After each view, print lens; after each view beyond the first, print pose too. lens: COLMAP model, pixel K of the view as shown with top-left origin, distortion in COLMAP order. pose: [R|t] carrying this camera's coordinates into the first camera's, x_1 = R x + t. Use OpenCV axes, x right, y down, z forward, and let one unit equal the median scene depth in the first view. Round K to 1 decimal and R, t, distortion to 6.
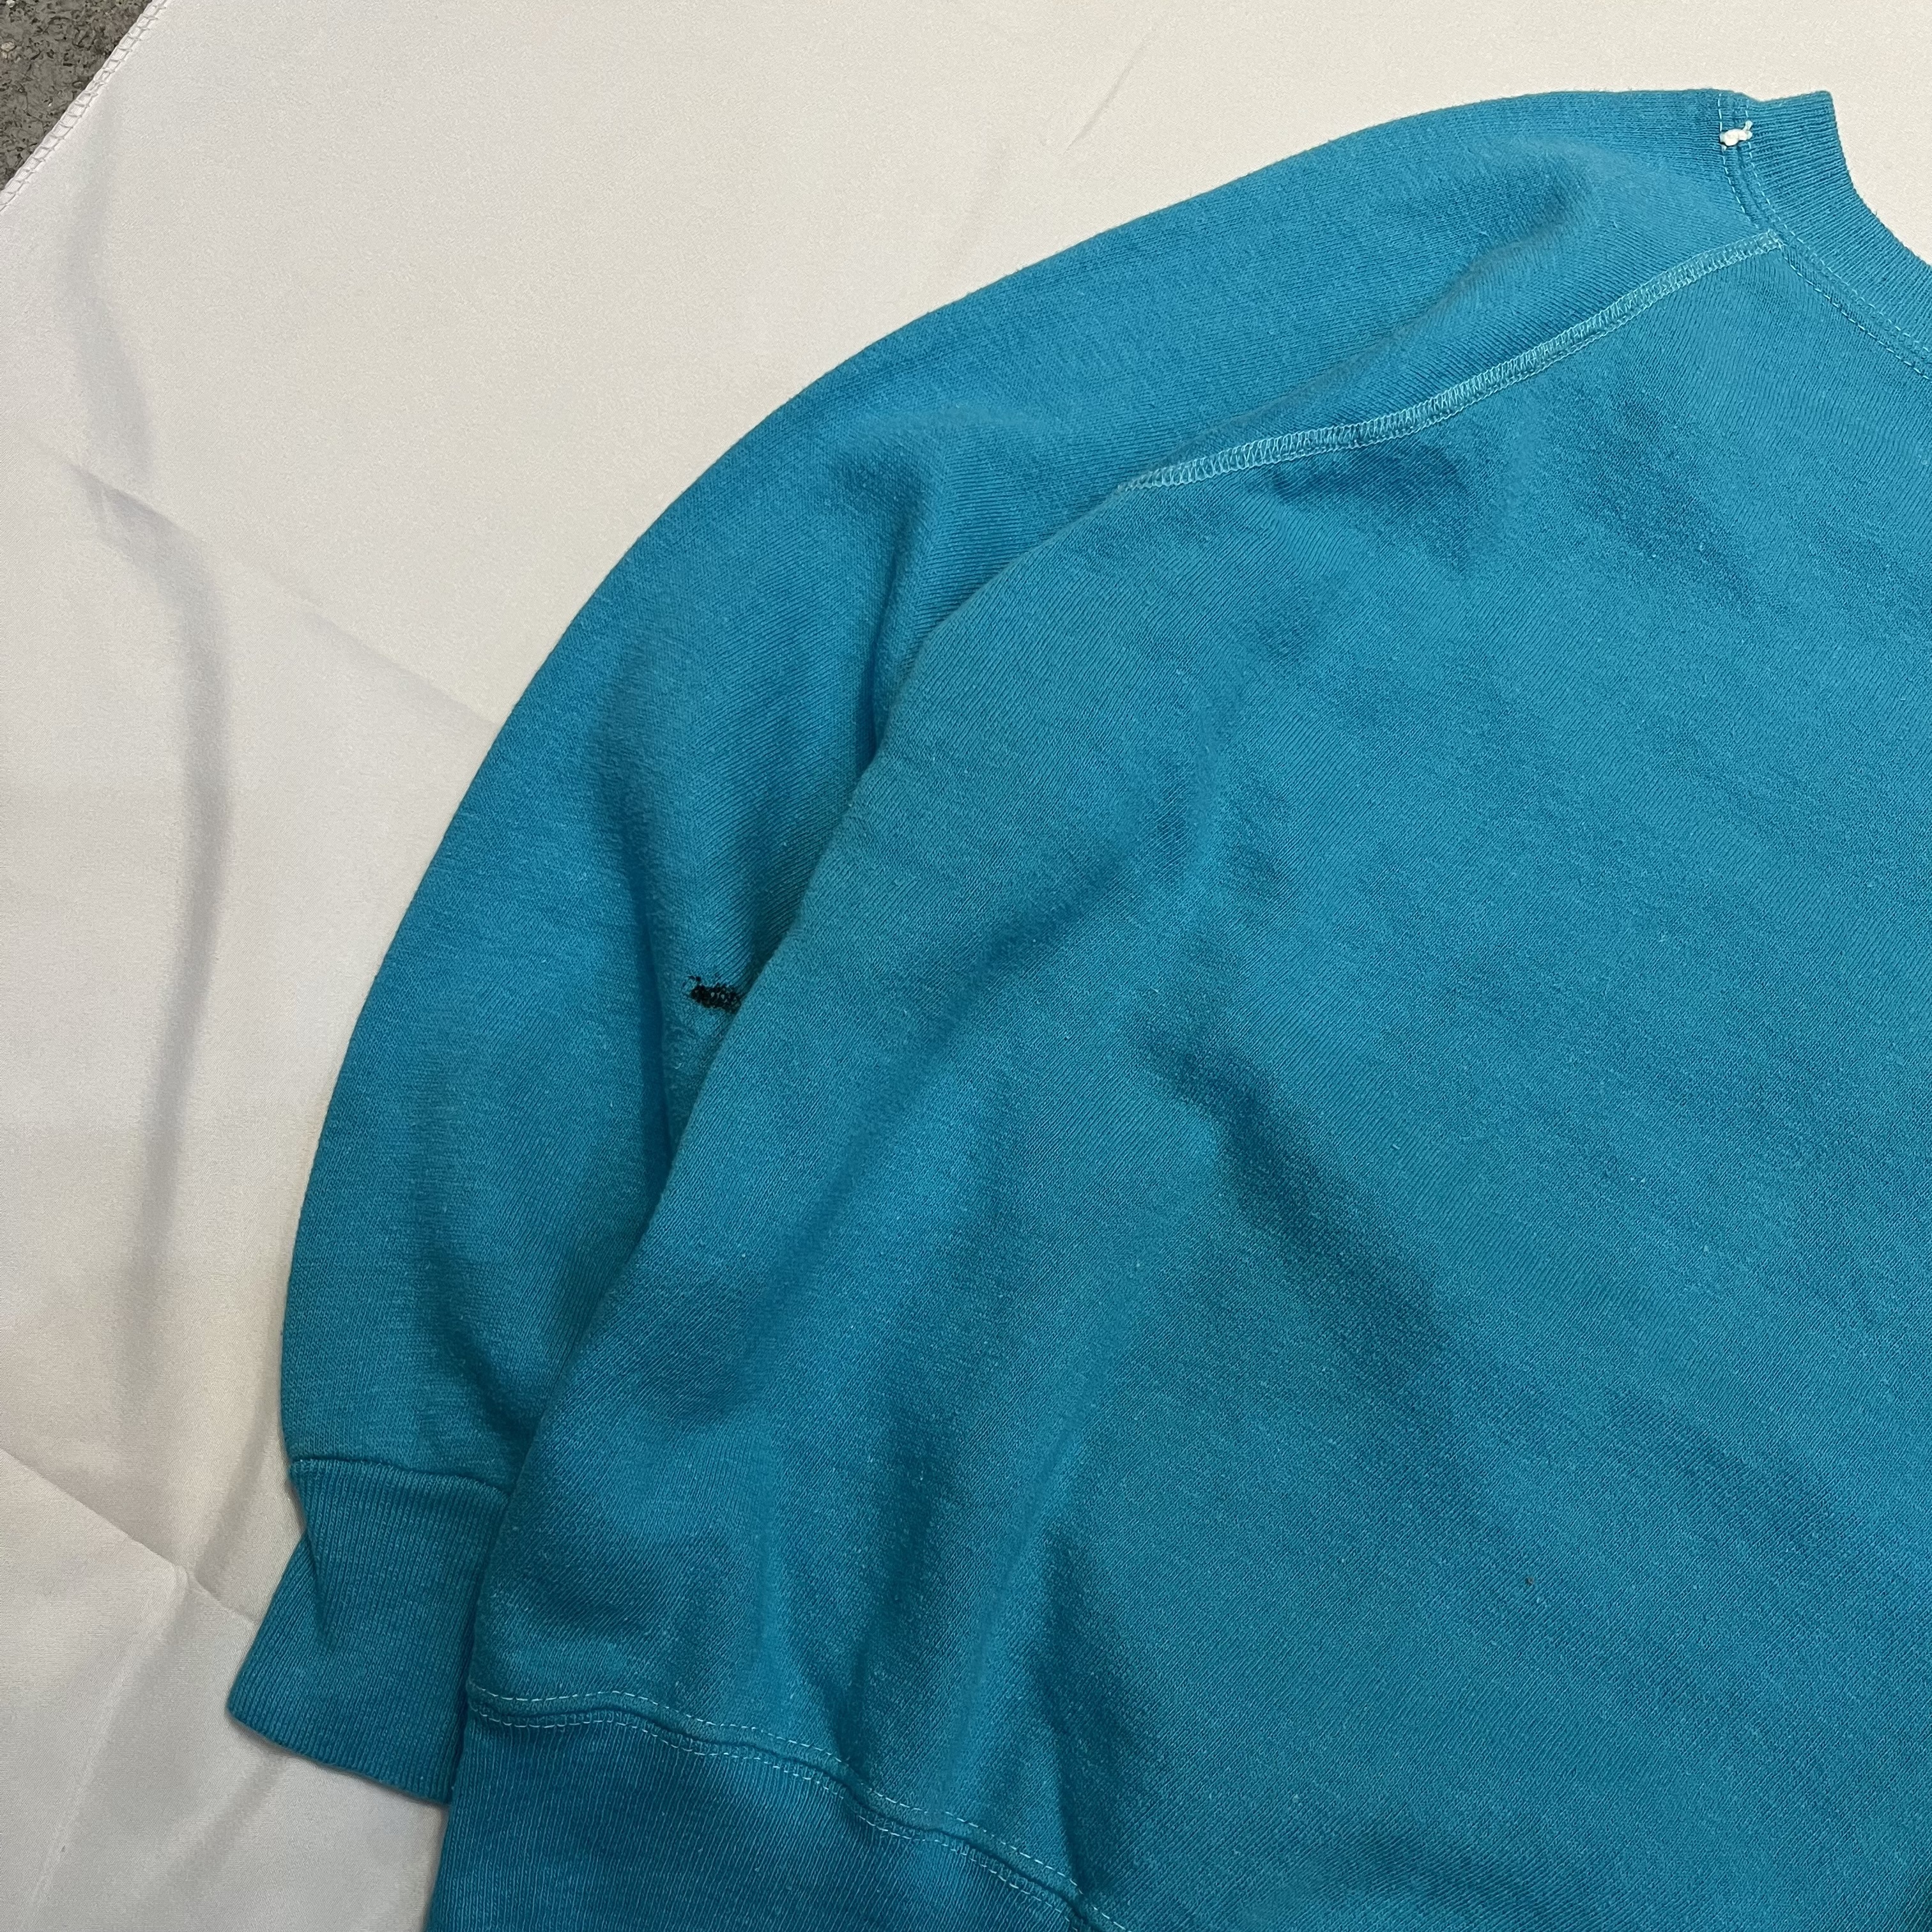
lens RADIAL K [[1938.4, 0, 942.5], [0, 1938.4, 940.4], [0, 0, 1]] dist [0.016114, 0.010066]
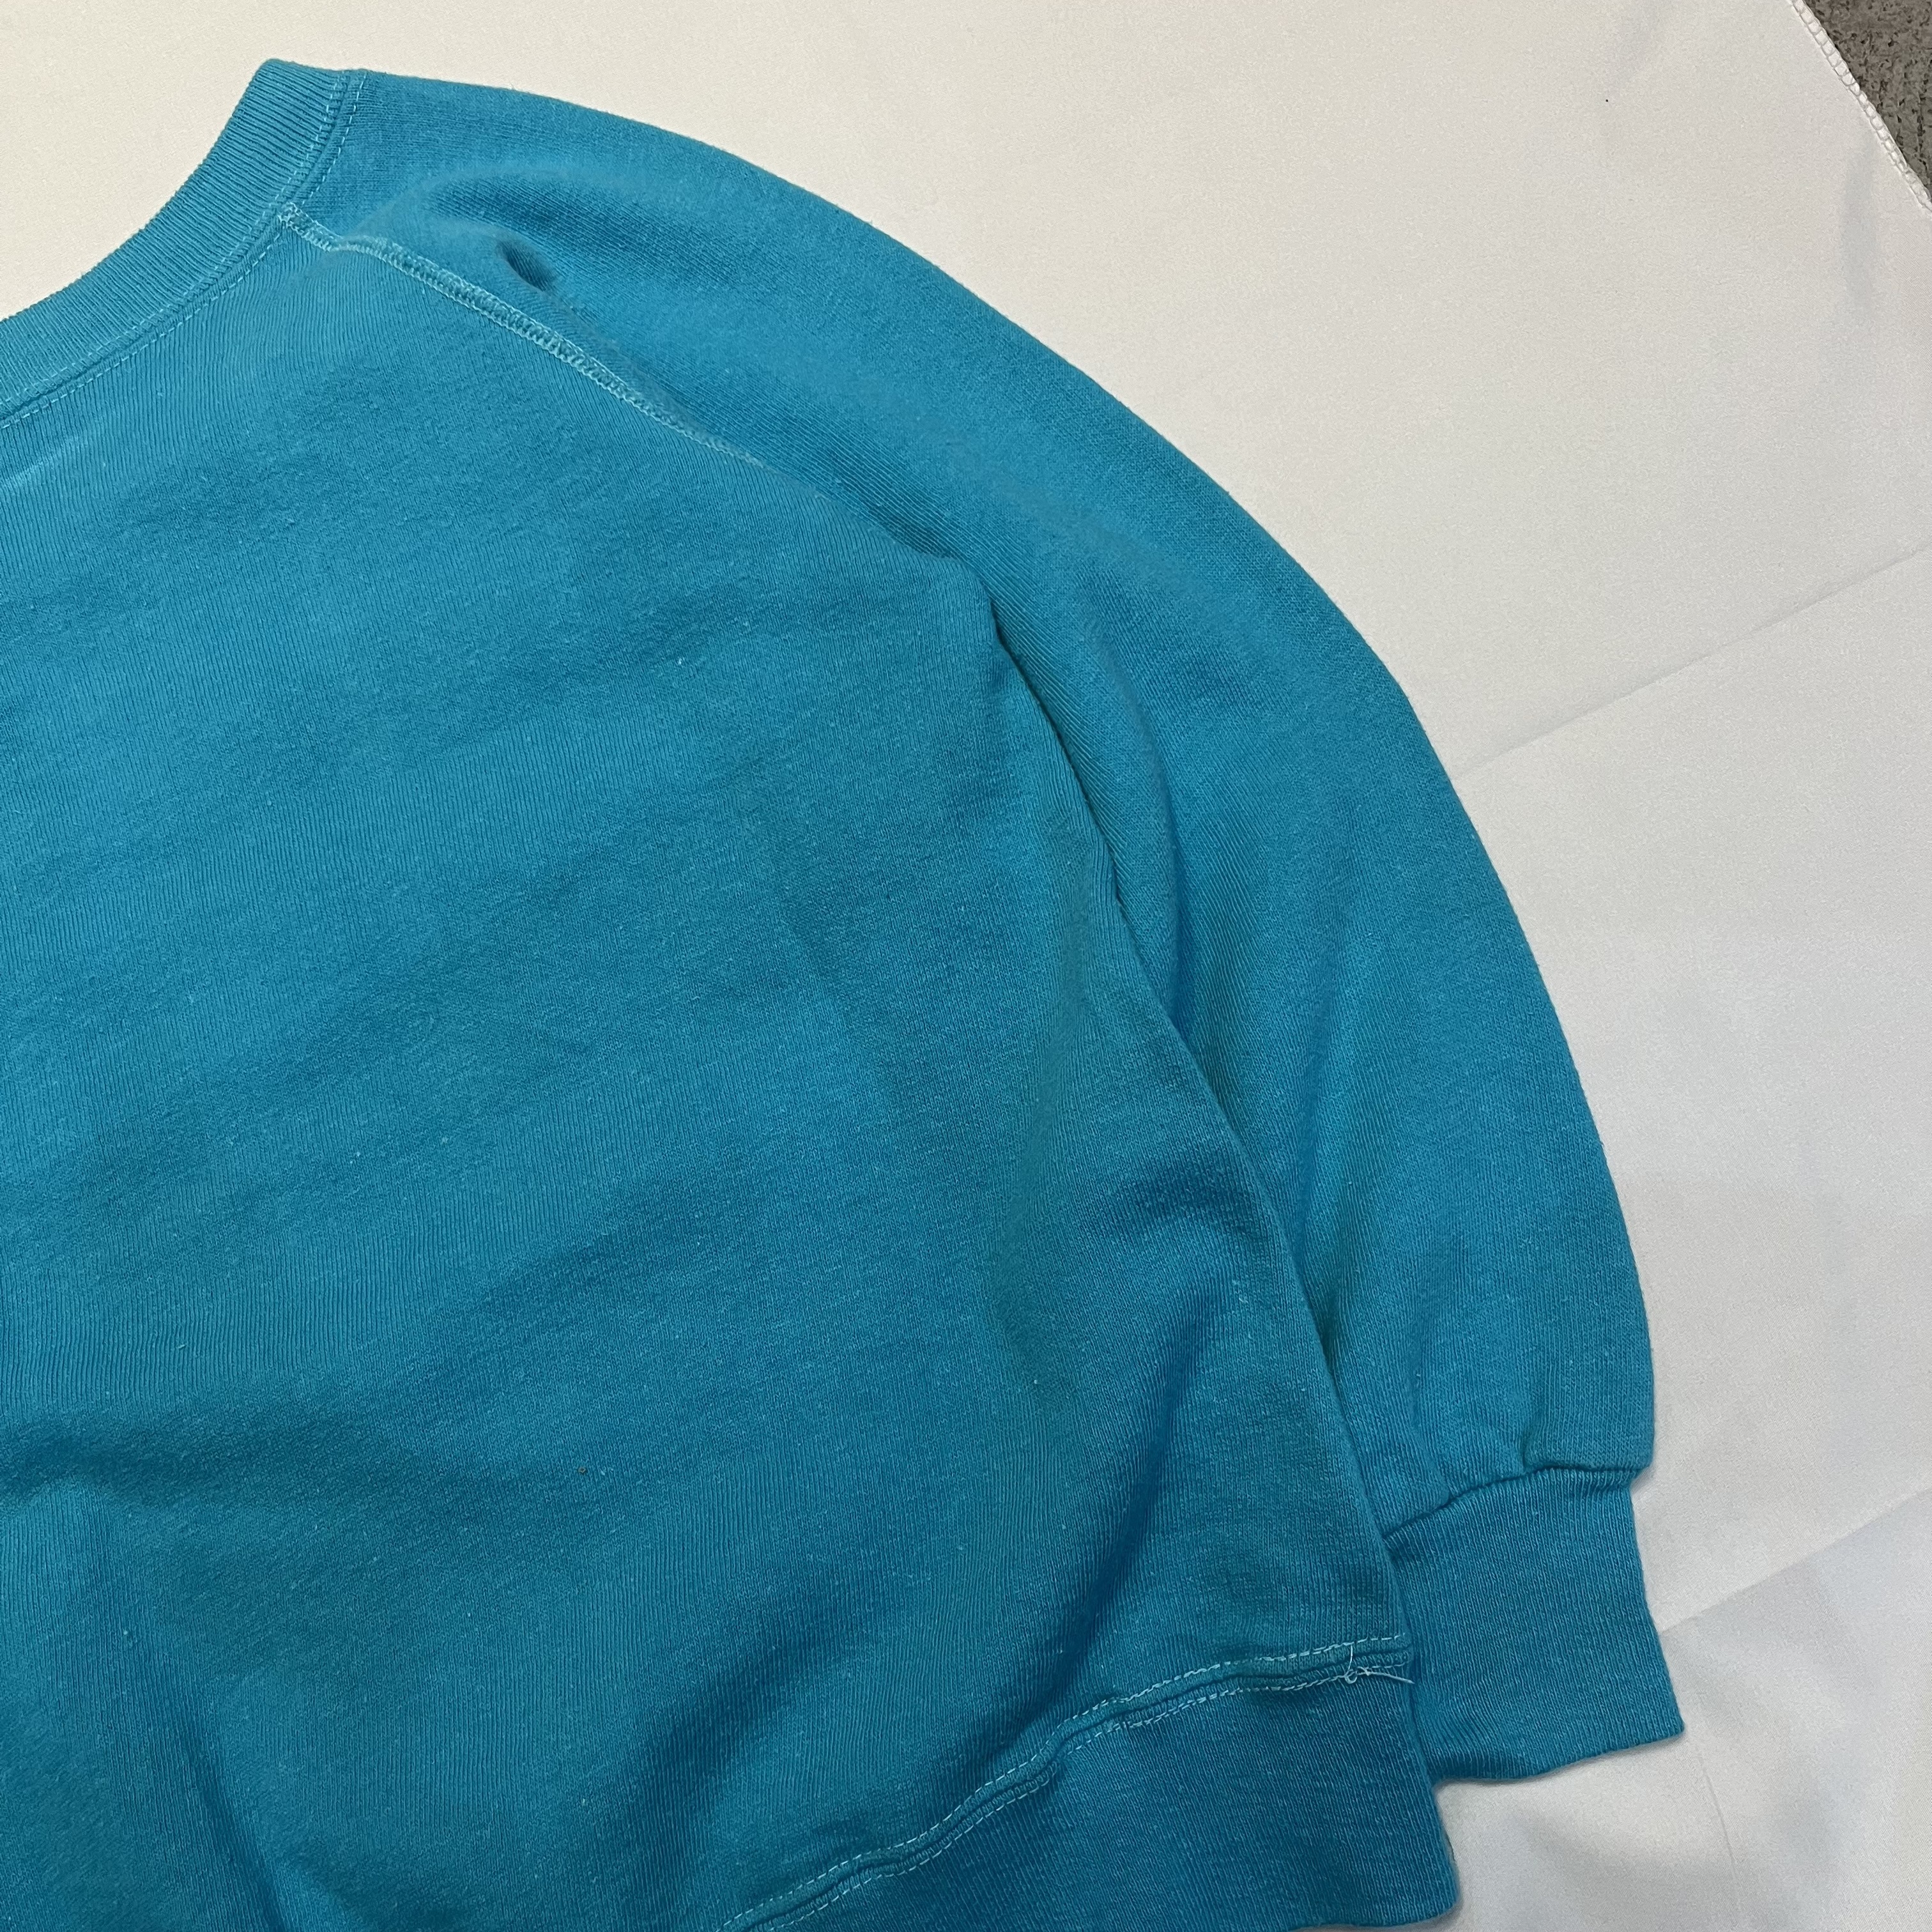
lens RADIAL K [[1938.4, 0, 942.5], [0, 1938.4, 940.4], [0, 0, 1]] dist [0.016114, 0.010066]
pose [[0.533653, -0.833982, 0.140313, 0.463345], [0.831457, 0.547717, 0.093194, 0.218181], [-0.154573, 0.066931, 0.985712, -0.088647]]
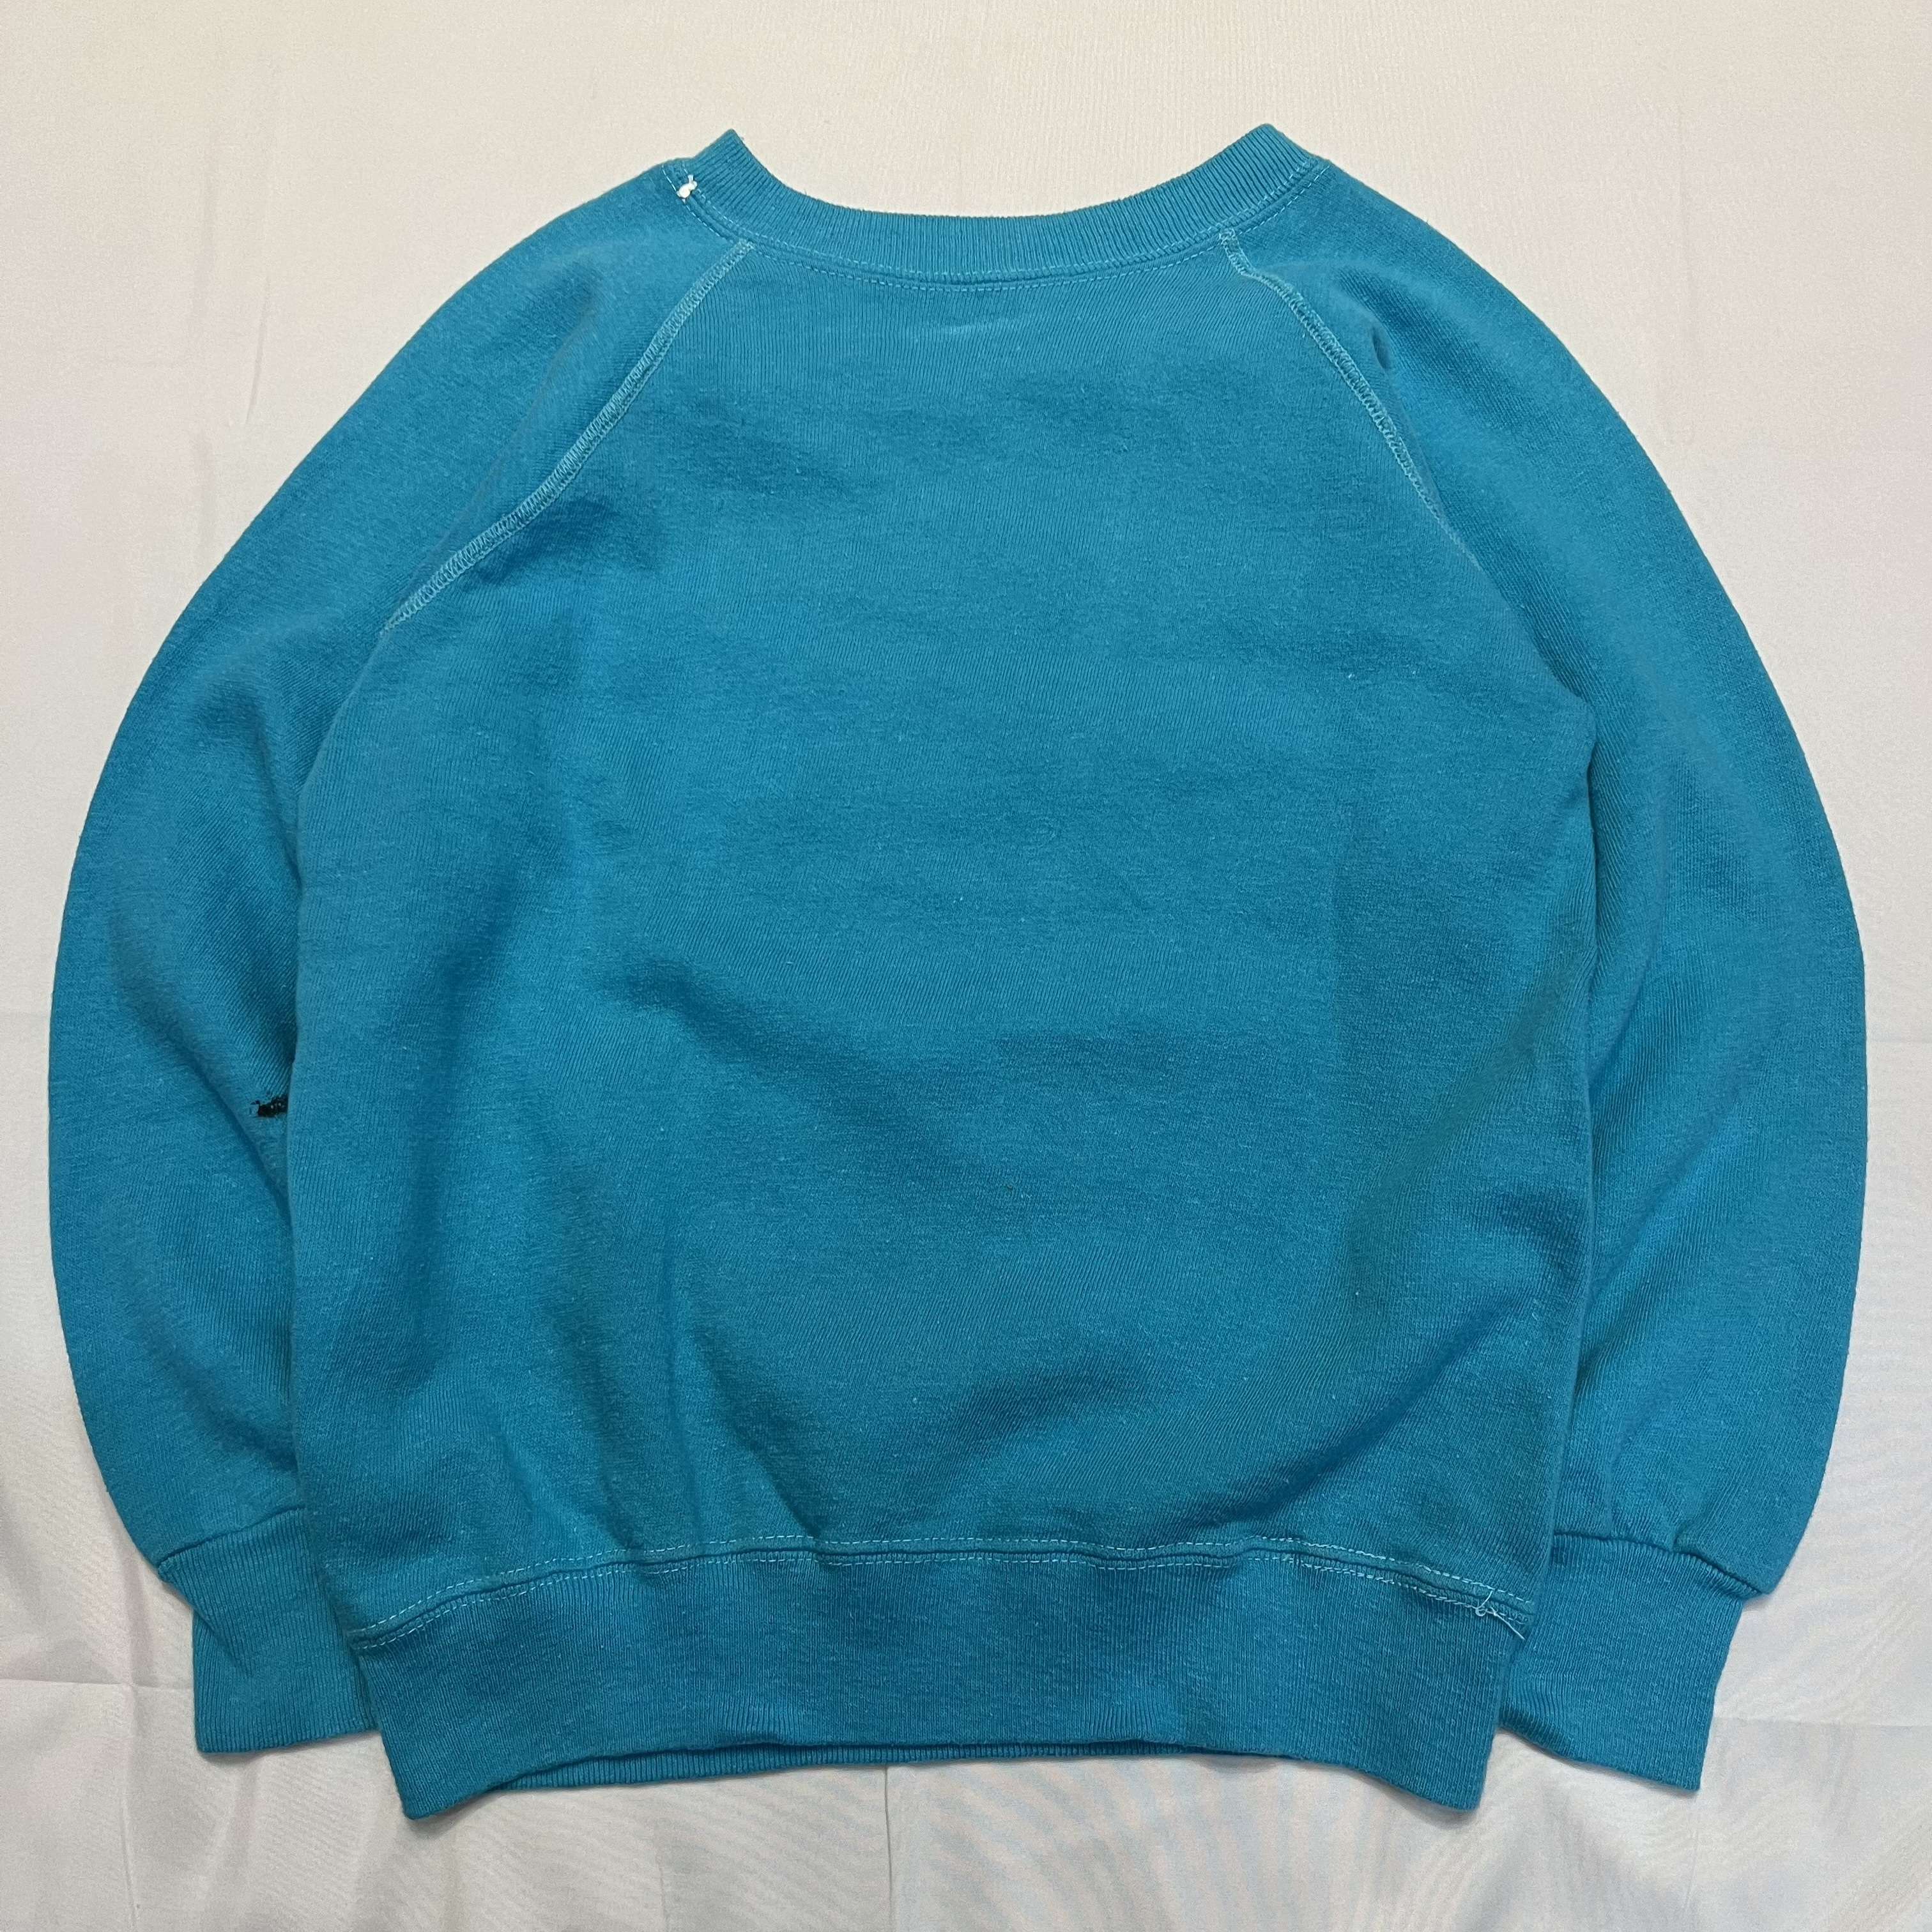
lens RADIAL K [[1925.2, 0, 966.0], [0, 1925.2, 966.0], [0, 0, 1]] dist [0.018335, 0.011674]
pose [[0.871977, -0.482469, 0.082951, 0.219466], [0.483966, 0.875084, 0.002337, 0.159194], [-0.073717, 0.038108, 0.996551, -0.349742]]
